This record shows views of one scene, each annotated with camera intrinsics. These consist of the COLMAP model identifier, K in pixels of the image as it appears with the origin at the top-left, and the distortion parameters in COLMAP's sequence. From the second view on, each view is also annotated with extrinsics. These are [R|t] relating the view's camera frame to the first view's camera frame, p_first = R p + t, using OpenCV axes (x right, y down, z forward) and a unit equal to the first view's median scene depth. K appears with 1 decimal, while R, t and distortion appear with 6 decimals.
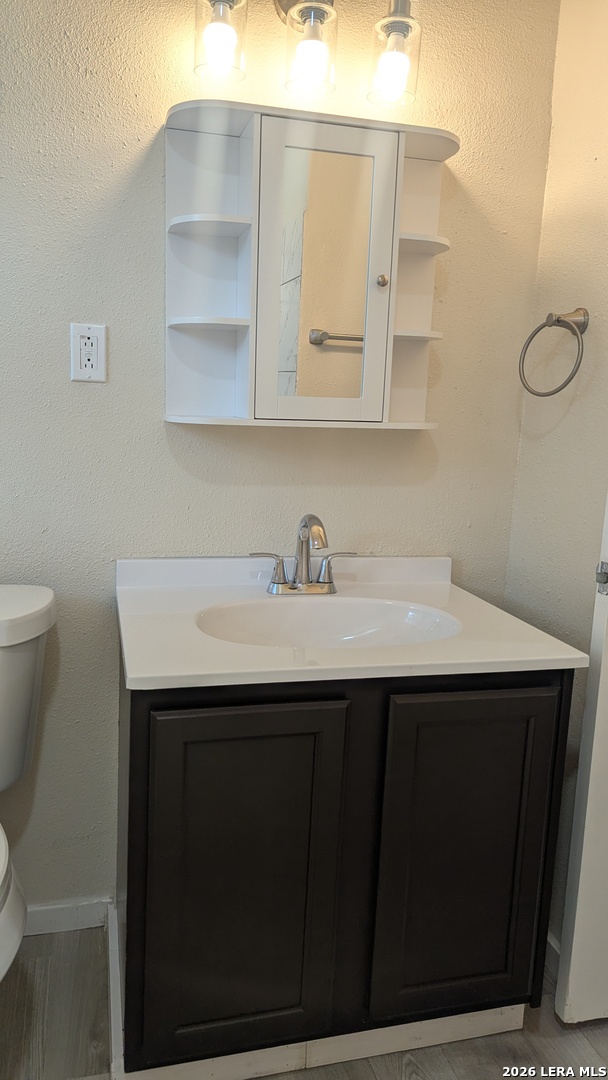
lens RADIAL K [[762.5, 0, 301.6], [0, 762.5, 529.1], [0, 0, 1]] dist [0.043689, -0.020537]
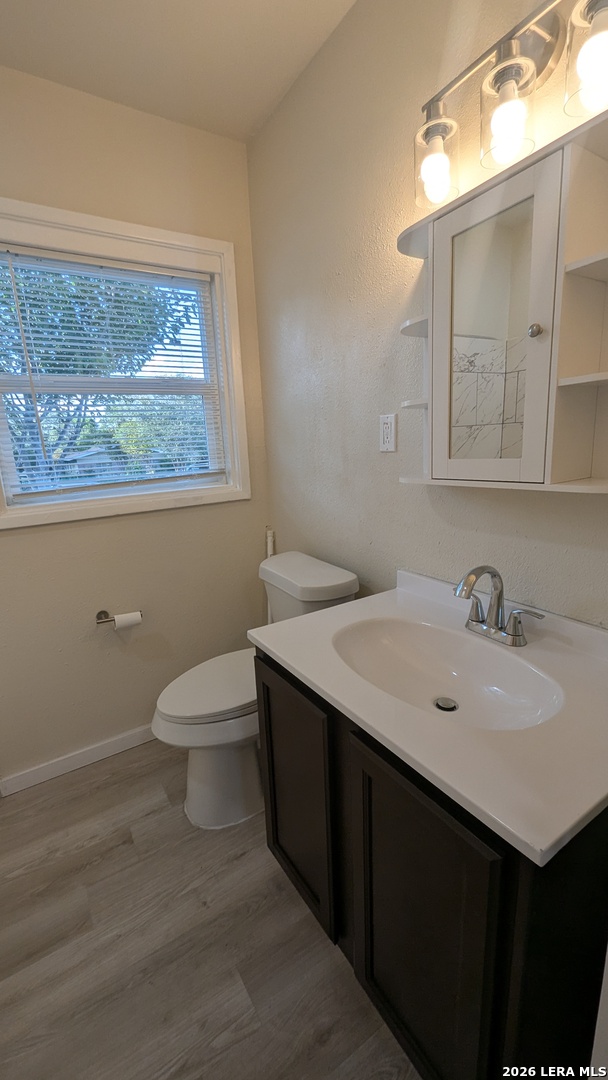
lens RADIAL K [[448.6, 0, 295.5], [0, 448.6, 539.0], [0, 0, 1]] dist [0.001918, 0.000097]
pose [[0.282048, 0.149092, -0.947745, 0.550823], [-0.097431, 0.987195, 0.126303, -0.115821], [0.954440, 0.056717, 0.292962, 0.569815]]
